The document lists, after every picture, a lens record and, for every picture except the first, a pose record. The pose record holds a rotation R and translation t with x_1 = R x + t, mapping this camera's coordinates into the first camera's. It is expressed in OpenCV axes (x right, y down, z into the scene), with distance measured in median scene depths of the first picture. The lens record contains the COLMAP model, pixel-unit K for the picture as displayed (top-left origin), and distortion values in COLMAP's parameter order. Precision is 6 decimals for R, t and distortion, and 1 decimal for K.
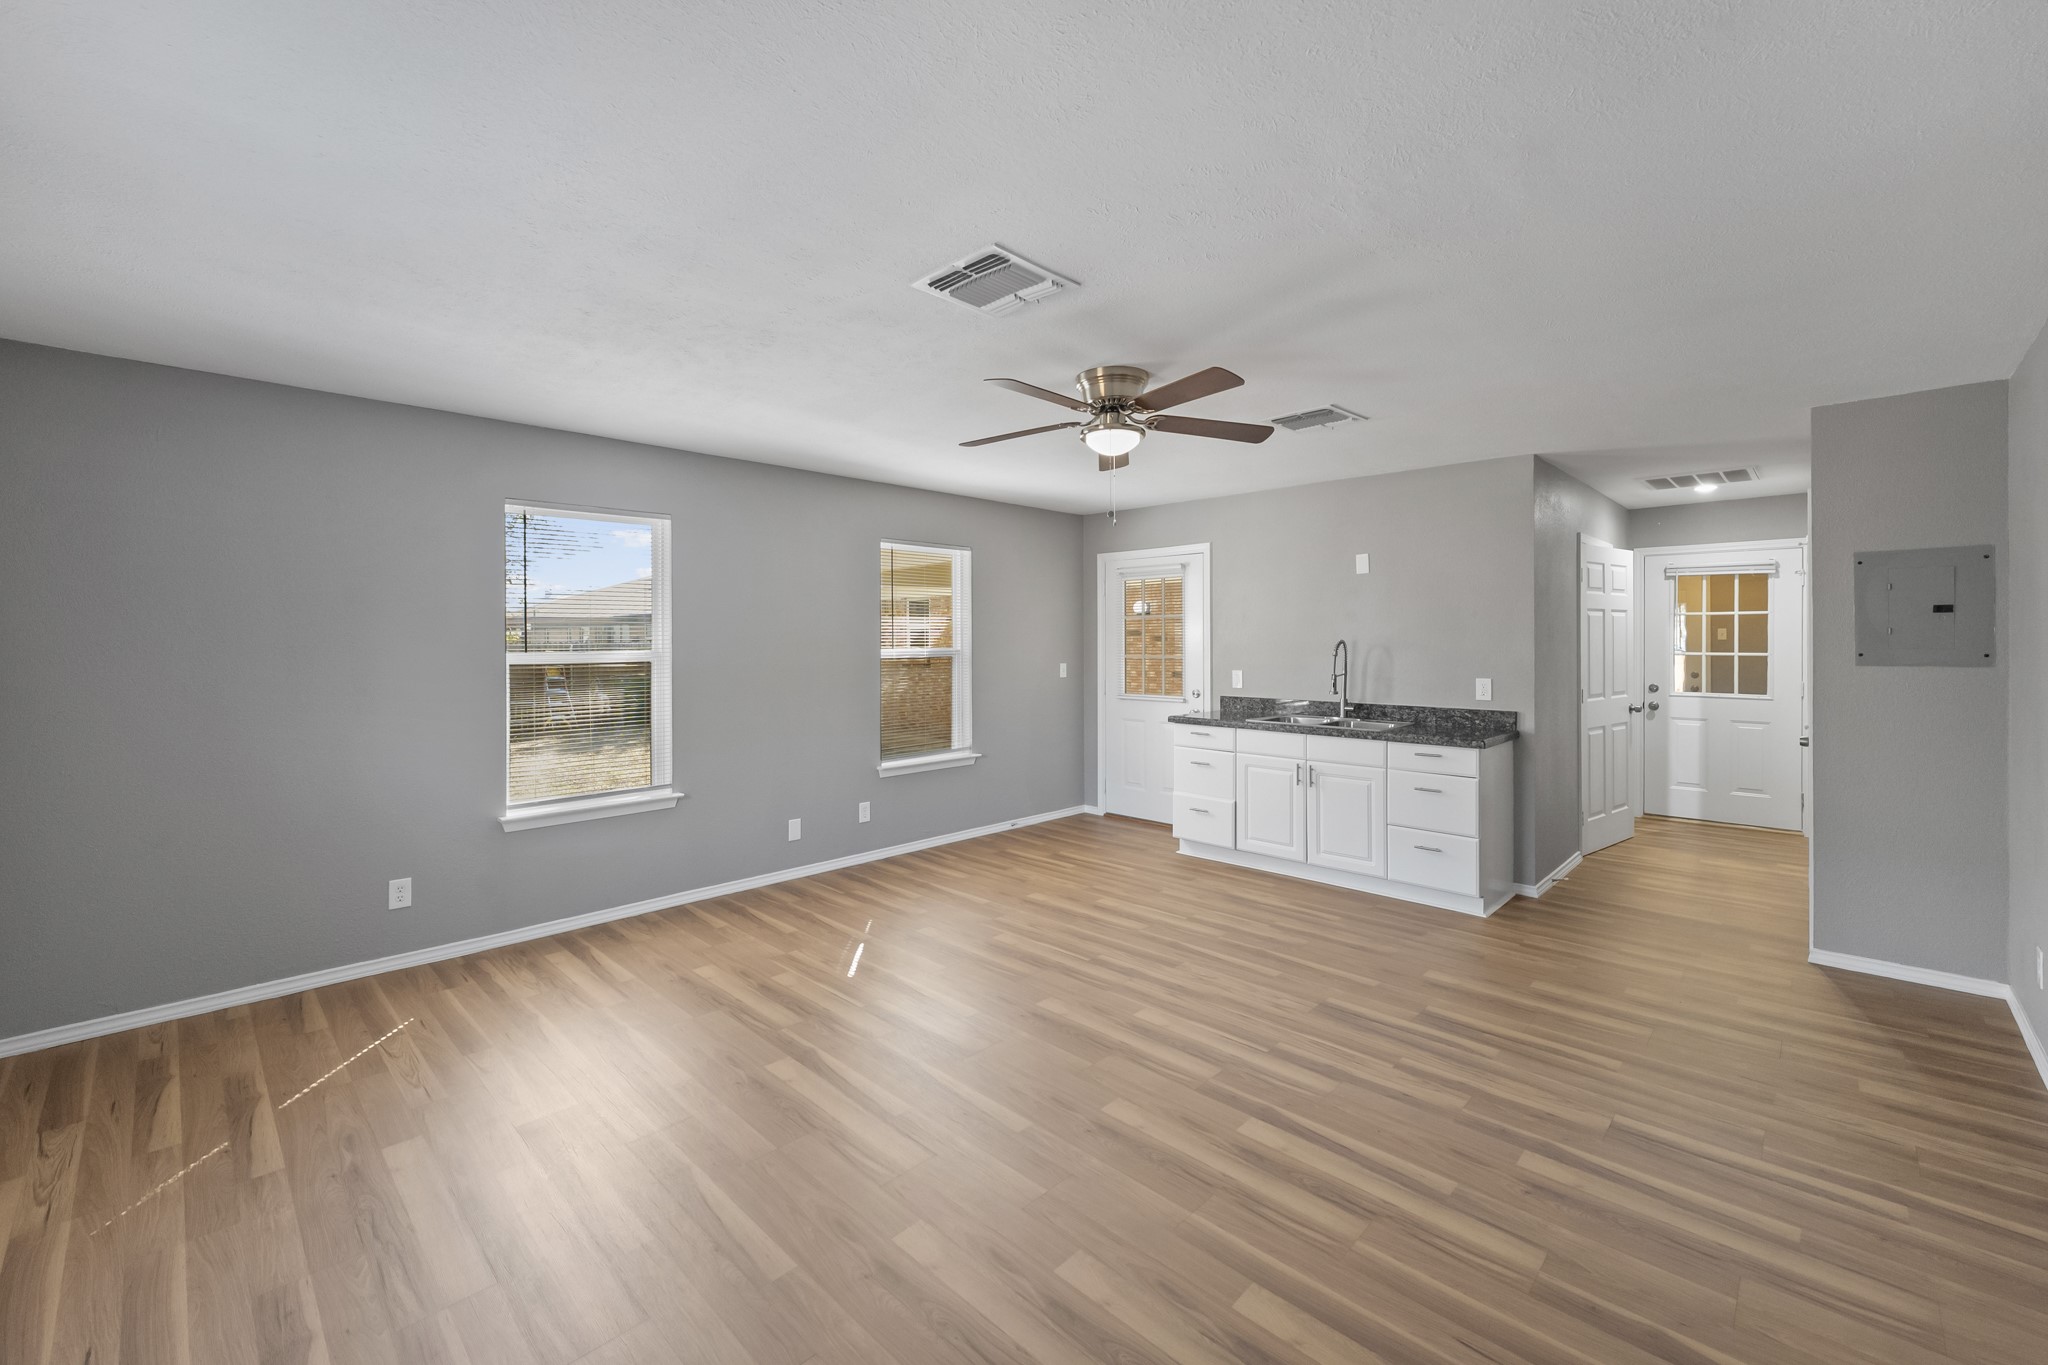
lens RADIAL K [[826.7, 0, 1037.4], [0, 826.7, 639.0], [0, 0, 1]] dist [-0.000194, -0.001231]
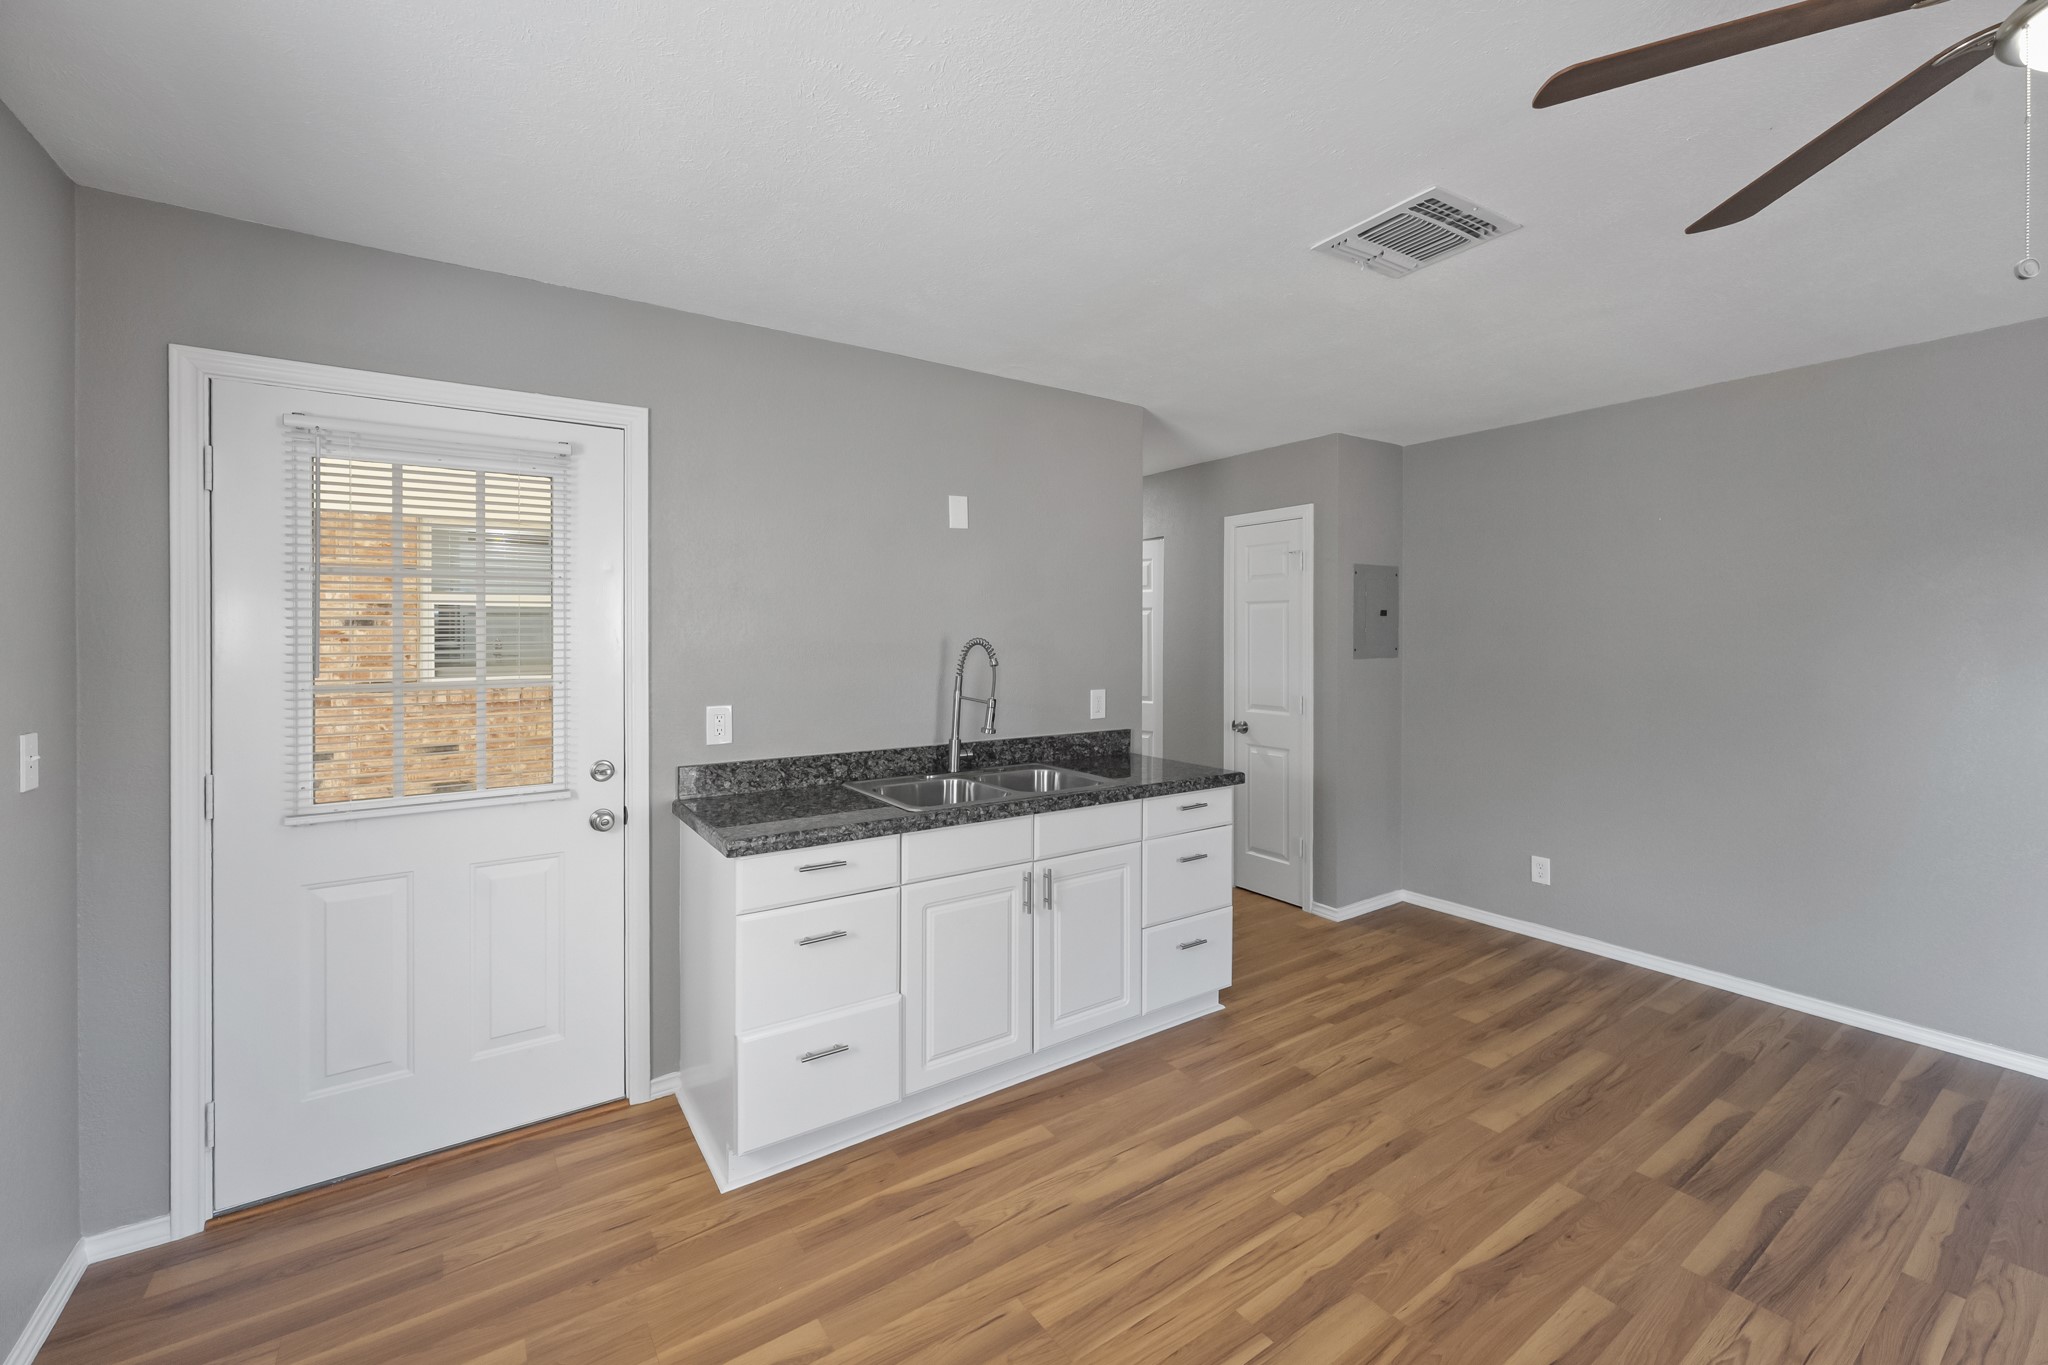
lens RADIAL K [[826.7, 0, 1024.5], [0, 826.7, 638.2], [0, 0, 1]] dist [-0.000194, -0.001231]
pose [[0.216442, -0.001382, 0.976295, -0.207457], [0.000299, 0.999999, 0.001349, 0.000531], [-0.976295, 0.000000, 0.216442, 0.917800]]
